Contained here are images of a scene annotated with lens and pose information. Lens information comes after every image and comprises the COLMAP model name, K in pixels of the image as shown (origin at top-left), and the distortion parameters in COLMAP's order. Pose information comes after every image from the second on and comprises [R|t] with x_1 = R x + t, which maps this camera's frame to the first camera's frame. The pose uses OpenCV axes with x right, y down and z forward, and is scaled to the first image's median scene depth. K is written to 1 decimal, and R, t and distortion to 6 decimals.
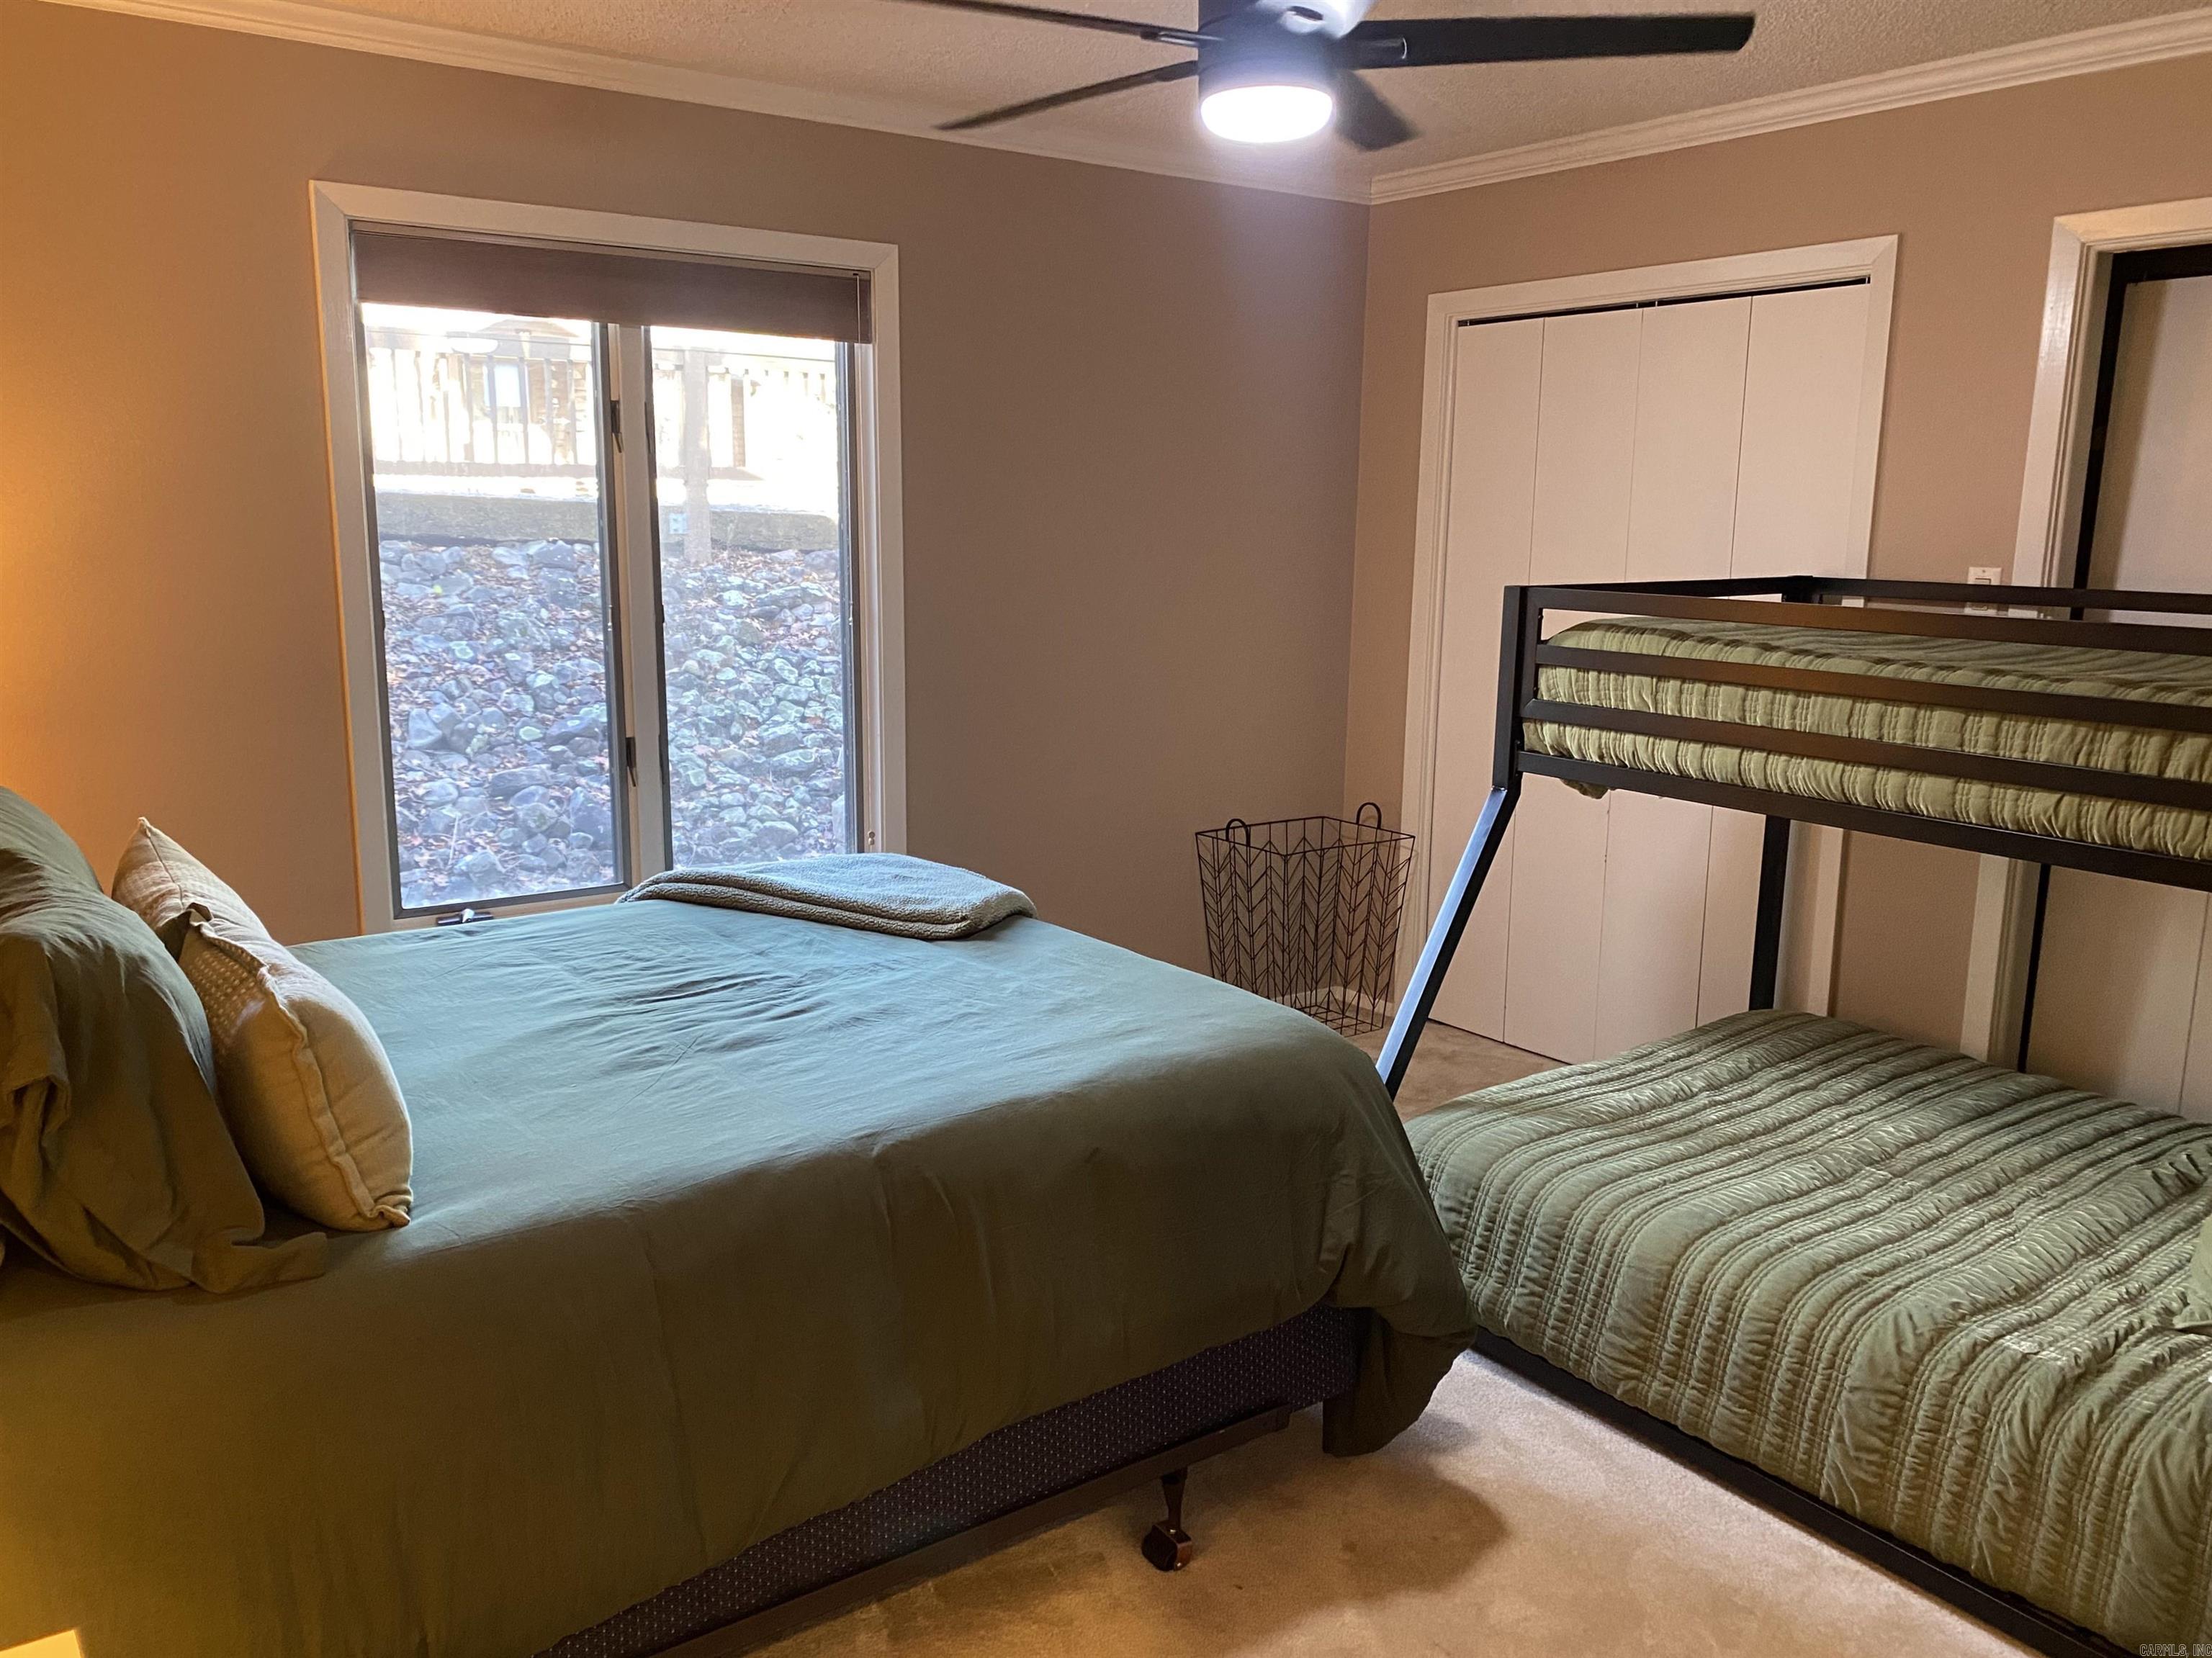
lens RADIAL K [[1740.1, 0, 1110.4], [0, 1740.1, 826.9], [0, 0, 1]] dist [0.052454, -0.048435]
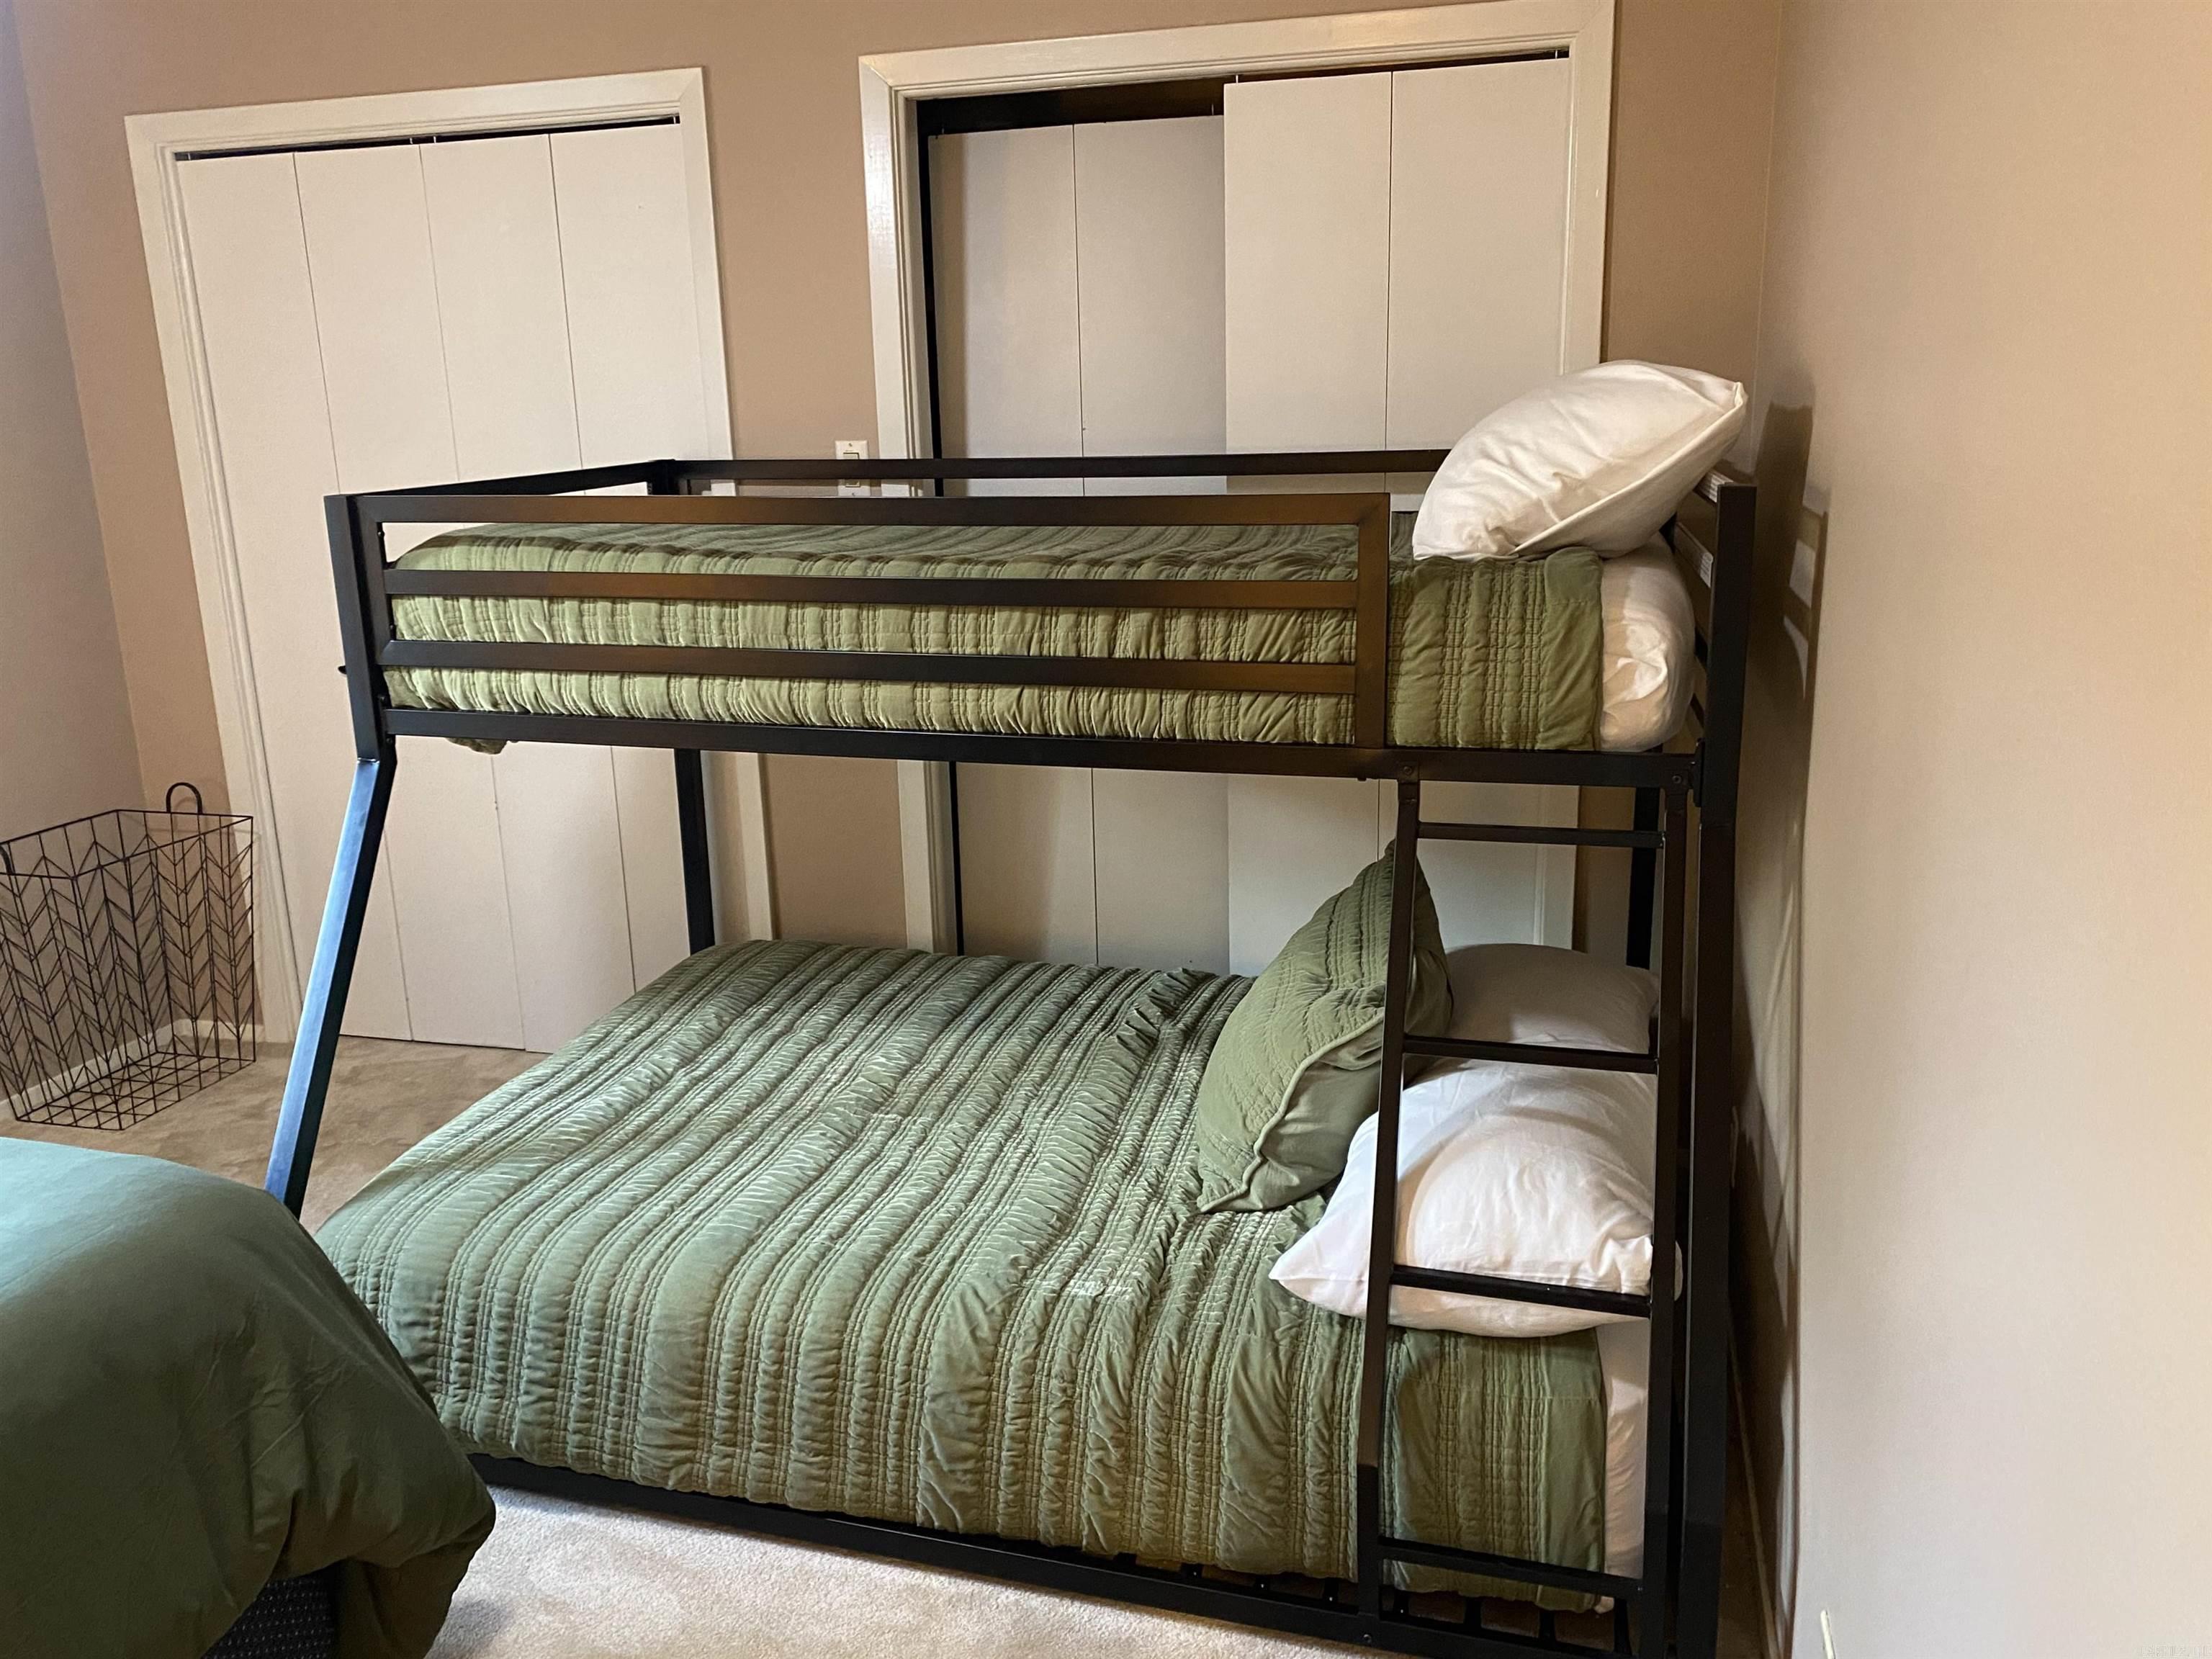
lens RADIAL K [[1798.3, 0, 1141.7], [0, 1798.3, 830.7], [0, 0, 1]] dist [0.073921, -0.167968]
pose [[0.792179, -0.181372, 0.582715, 0.025547], [0.146855, 0.983414, 0.106446, -0.031380], [-0.592356, 0.001250, 0.805675, 0.179156]]
